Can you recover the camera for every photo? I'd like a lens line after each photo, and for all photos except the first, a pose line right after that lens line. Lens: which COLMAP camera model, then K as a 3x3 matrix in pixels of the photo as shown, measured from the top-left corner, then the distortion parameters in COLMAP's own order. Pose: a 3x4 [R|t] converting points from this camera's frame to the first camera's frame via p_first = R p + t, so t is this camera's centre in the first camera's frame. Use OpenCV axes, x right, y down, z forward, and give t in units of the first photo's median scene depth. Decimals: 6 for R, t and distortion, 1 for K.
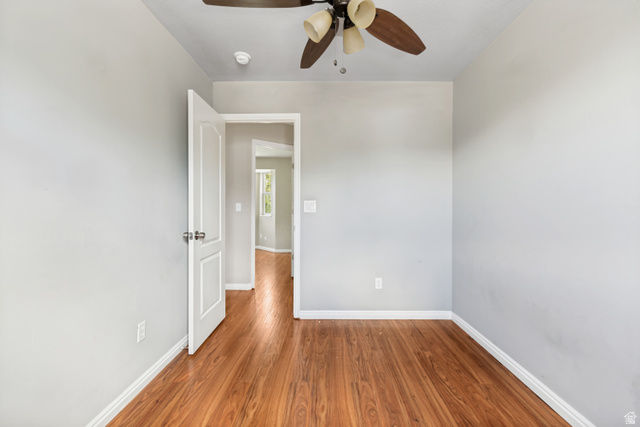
lens RADIAL K [[288.2, 0, 321.7], [0, 288.2, 212.4], [0, 0, 1]] dist [0.001107, 0.000020]
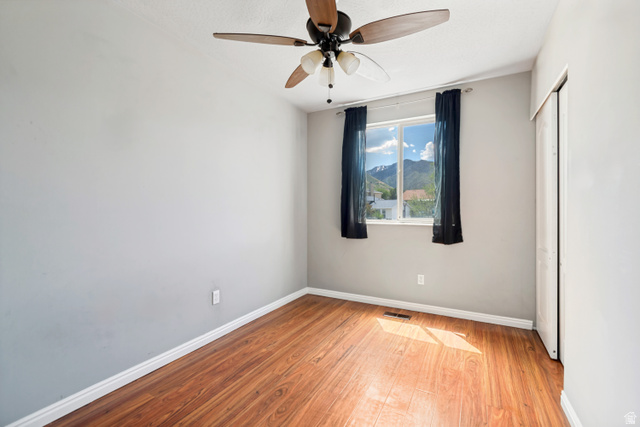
lens RADIAL K [[288.2, 0, 321.7], [0, 288.2, 212.4], [0, 0, 1]] dist [0.001107, 0.000020]
pose [[-0.889507, -0.006561, 0.456874, -0.400495], [0.001956, 0.999833, 0.018166, -0.024300], [-0.456917, 0.017052, -0.889346, 1.780548]]
